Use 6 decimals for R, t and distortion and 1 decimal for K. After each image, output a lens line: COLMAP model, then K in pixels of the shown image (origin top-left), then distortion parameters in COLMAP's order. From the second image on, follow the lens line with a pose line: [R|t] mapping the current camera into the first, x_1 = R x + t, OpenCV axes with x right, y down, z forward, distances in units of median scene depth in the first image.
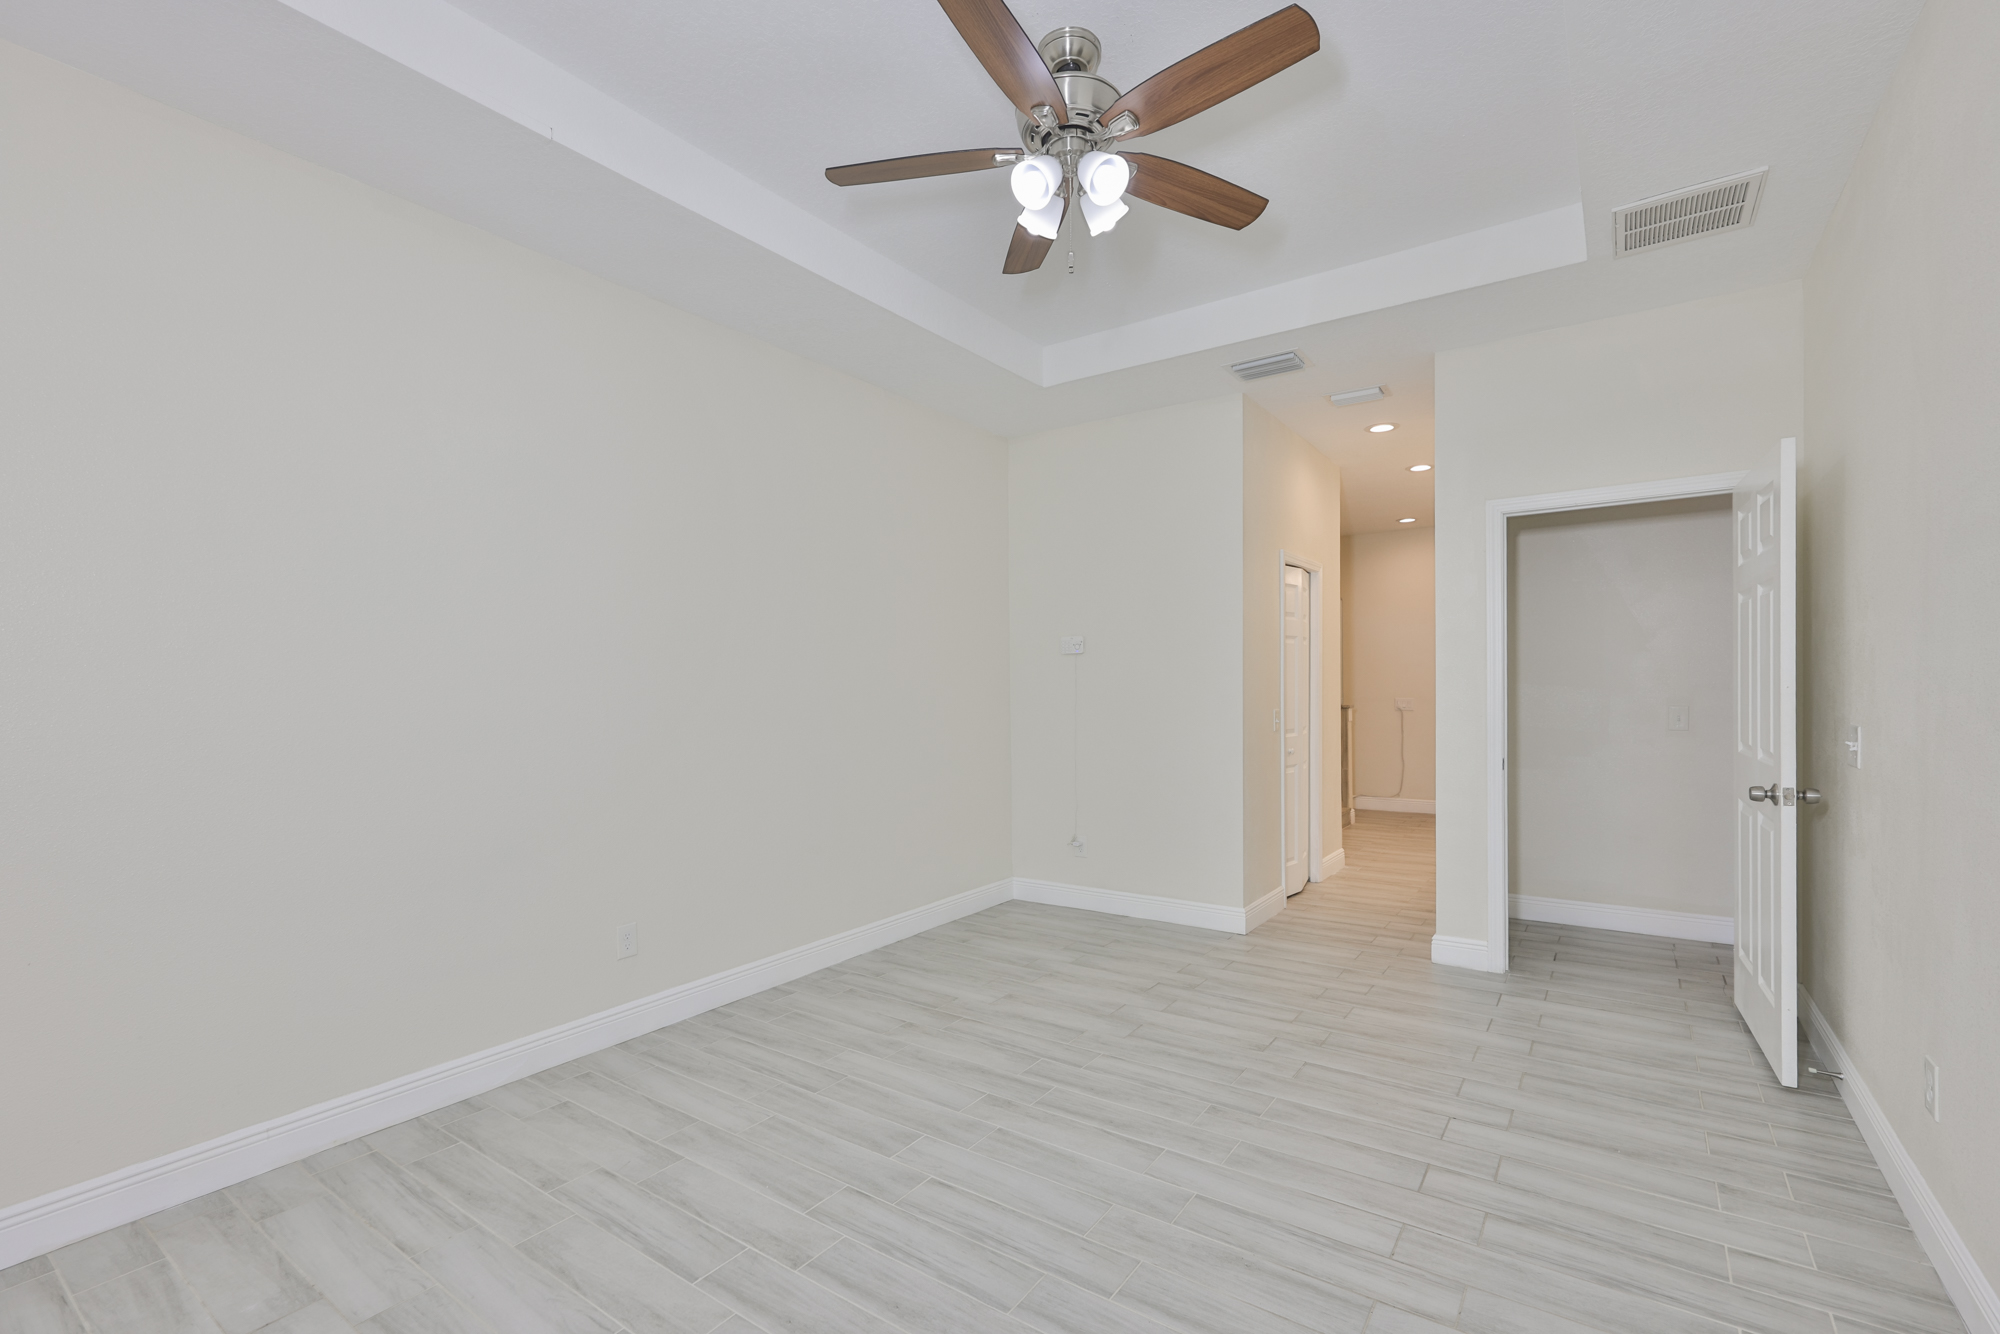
lens RADIAL K [[853.2, 0, 1033.8], [0, 853.2, 693.1], [0, 0, 1]] dist [-0.002337, 0.000042]
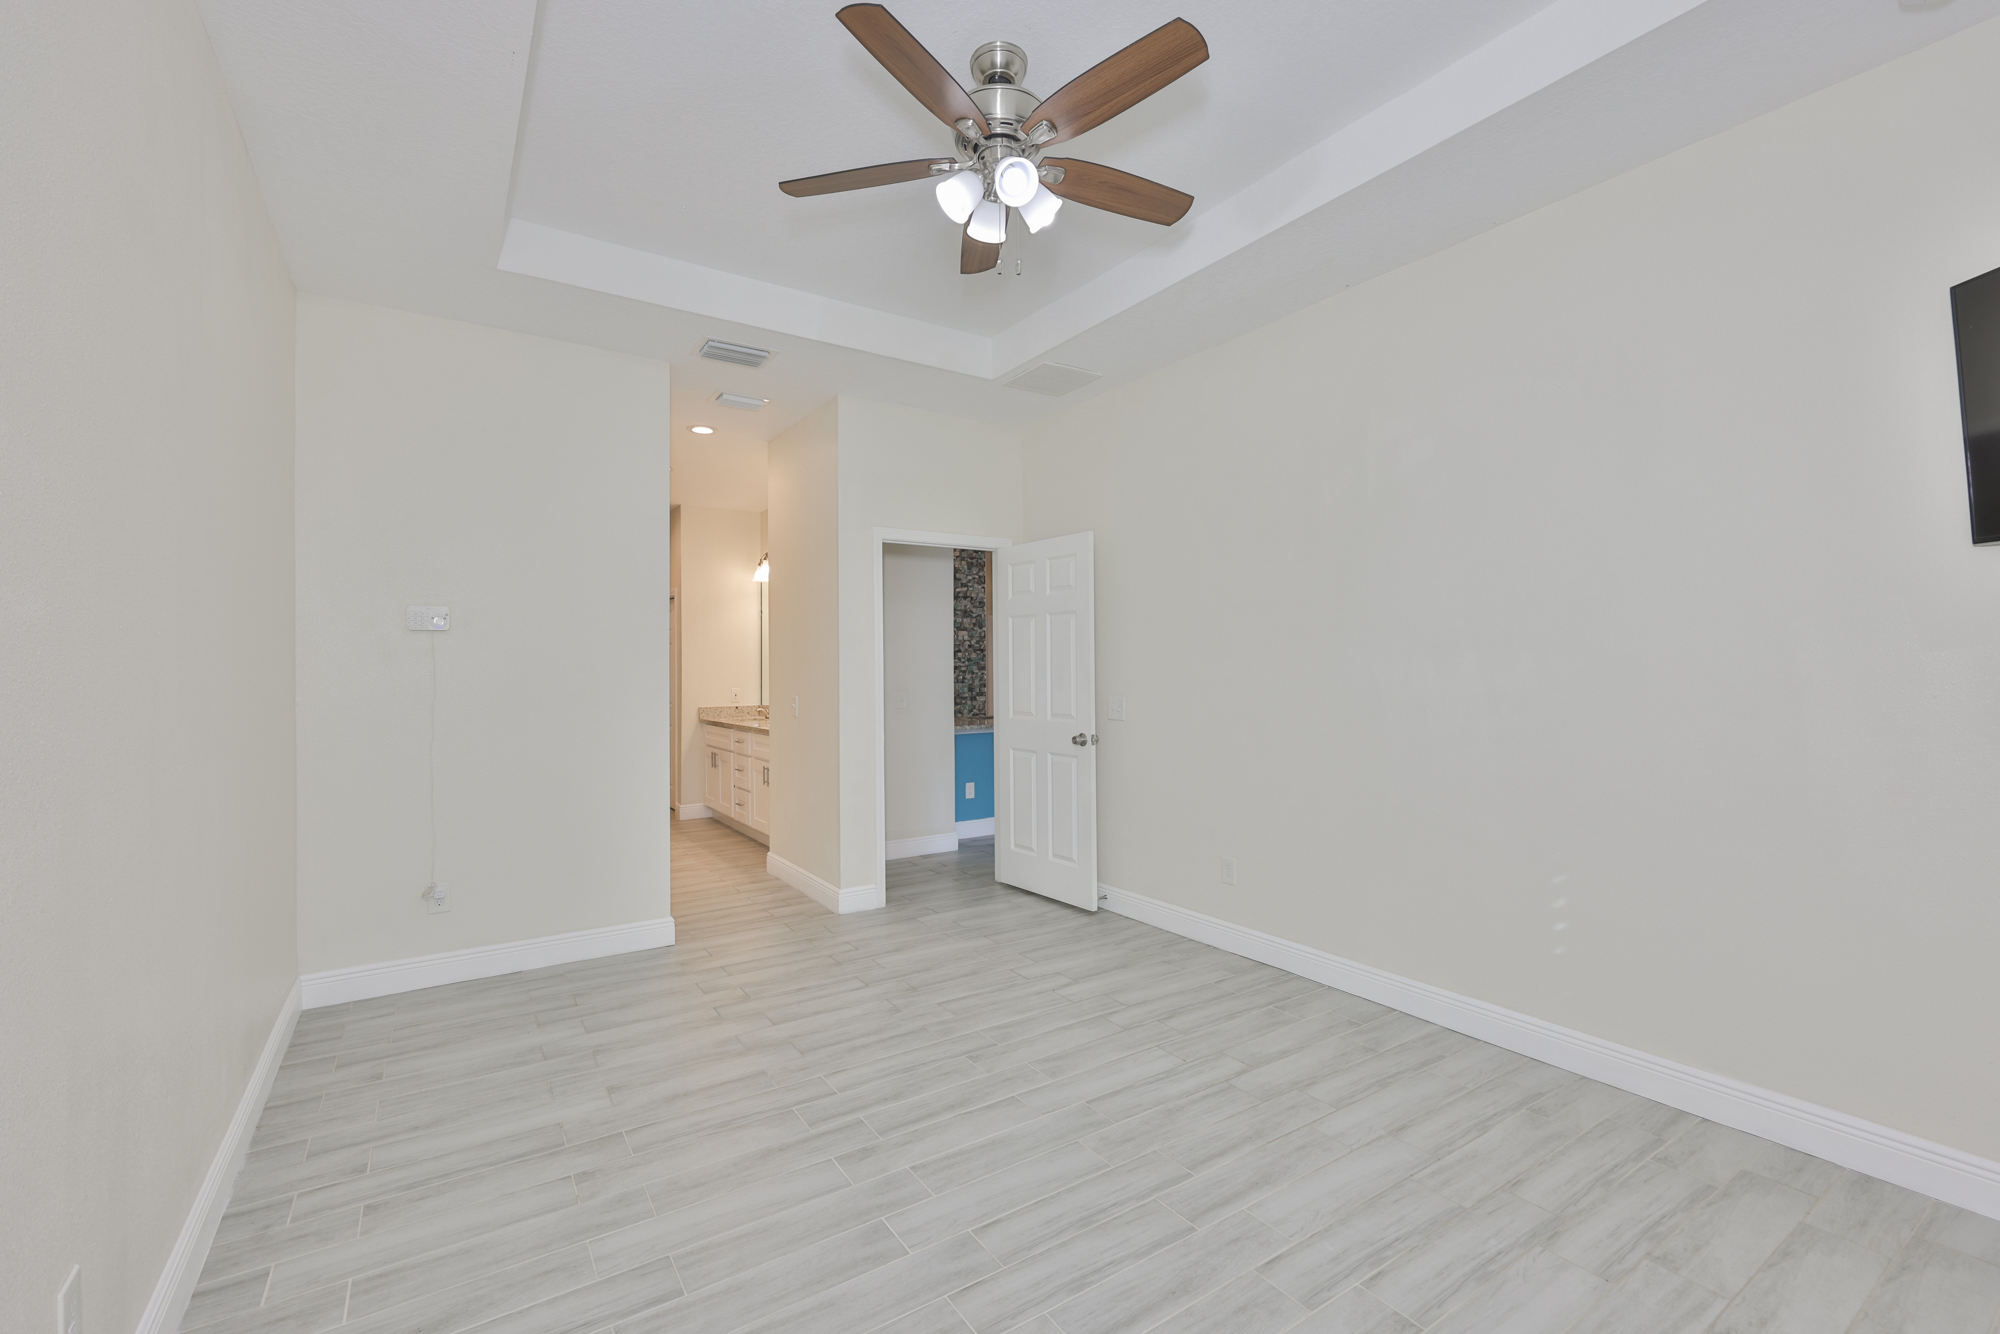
lens RADIAL K [[848.8, 0, 982.0], [0, 848.8, 662.9], [0, 0, 1]] dist [-0.003209, 0.000271]
pose [[0.394748, 0.018500, 0.918603, -0.675419], [0.010069, 0.999650, -0.024459, 0.004603], [-0.918734, 0.018905, 0.394424, 0.462700]]
